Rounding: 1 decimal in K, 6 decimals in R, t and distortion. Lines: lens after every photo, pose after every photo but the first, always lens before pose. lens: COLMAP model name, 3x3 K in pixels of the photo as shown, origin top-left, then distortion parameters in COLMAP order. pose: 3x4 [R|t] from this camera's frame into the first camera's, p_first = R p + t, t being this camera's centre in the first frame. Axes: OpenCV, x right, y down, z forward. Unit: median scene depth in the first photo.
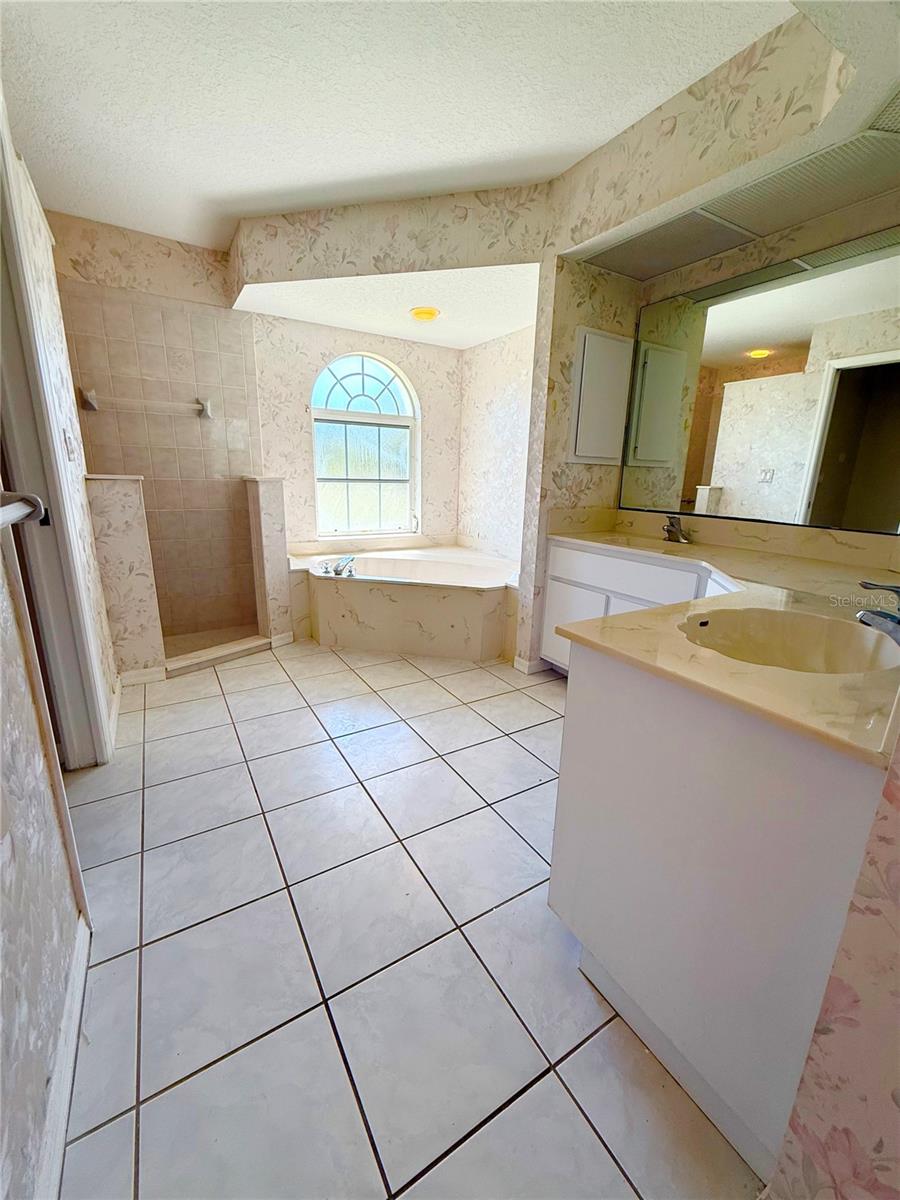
lens RADIAL K [[477.0, 0, 452.4], [0, 477.0, 595.6], [0, 0, 1]] dist [0.001115, -0.001571]
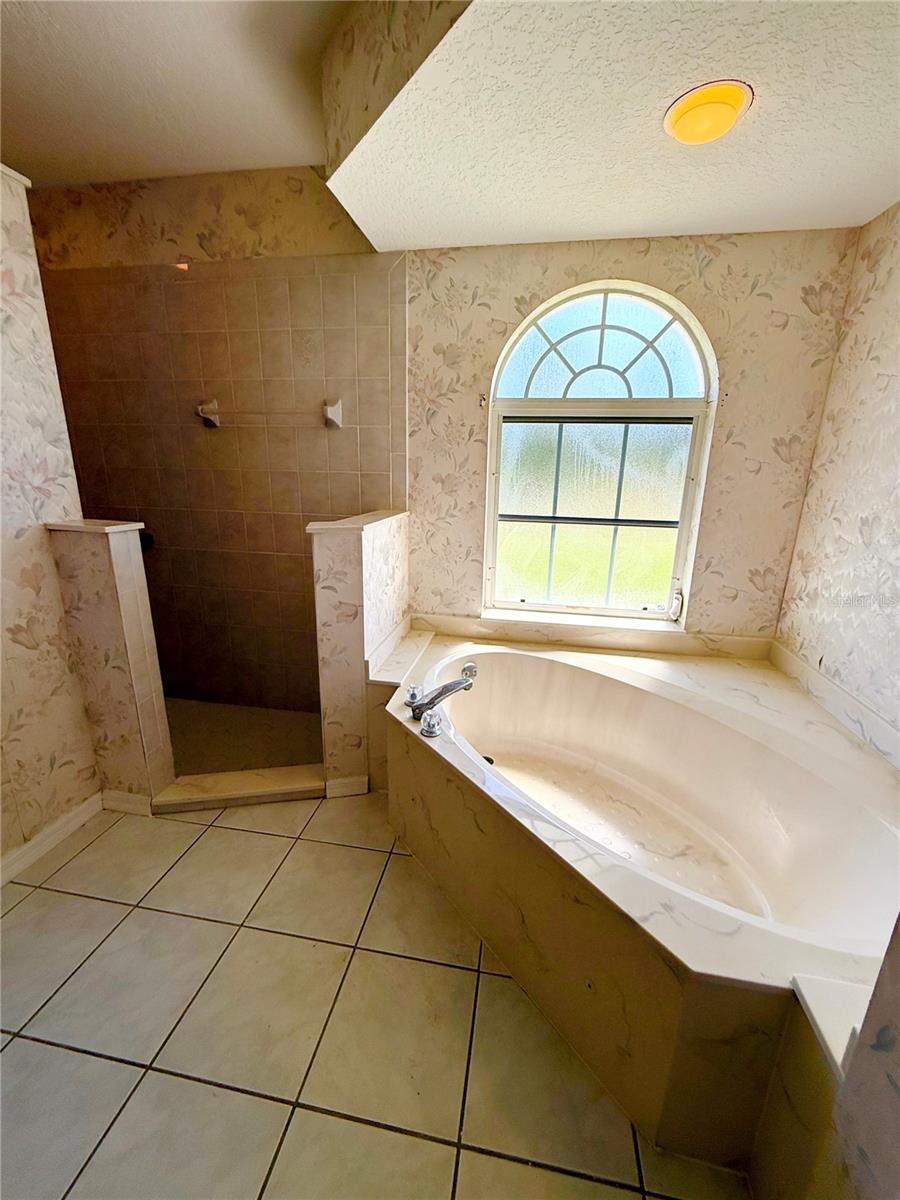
lens RADIAL K [[477.0, 0, 453.1], [0, 477.0, 595.5], [0, 0, 1]] dist [0.001115, -0.001571]
pose [[0.752018, 0.163972, -0.638422, 0.094803], [-0.166752, 0.984384, 0.056406, -0.208510], [0.637701, 0.064040, 0.767617, 0.617316]]
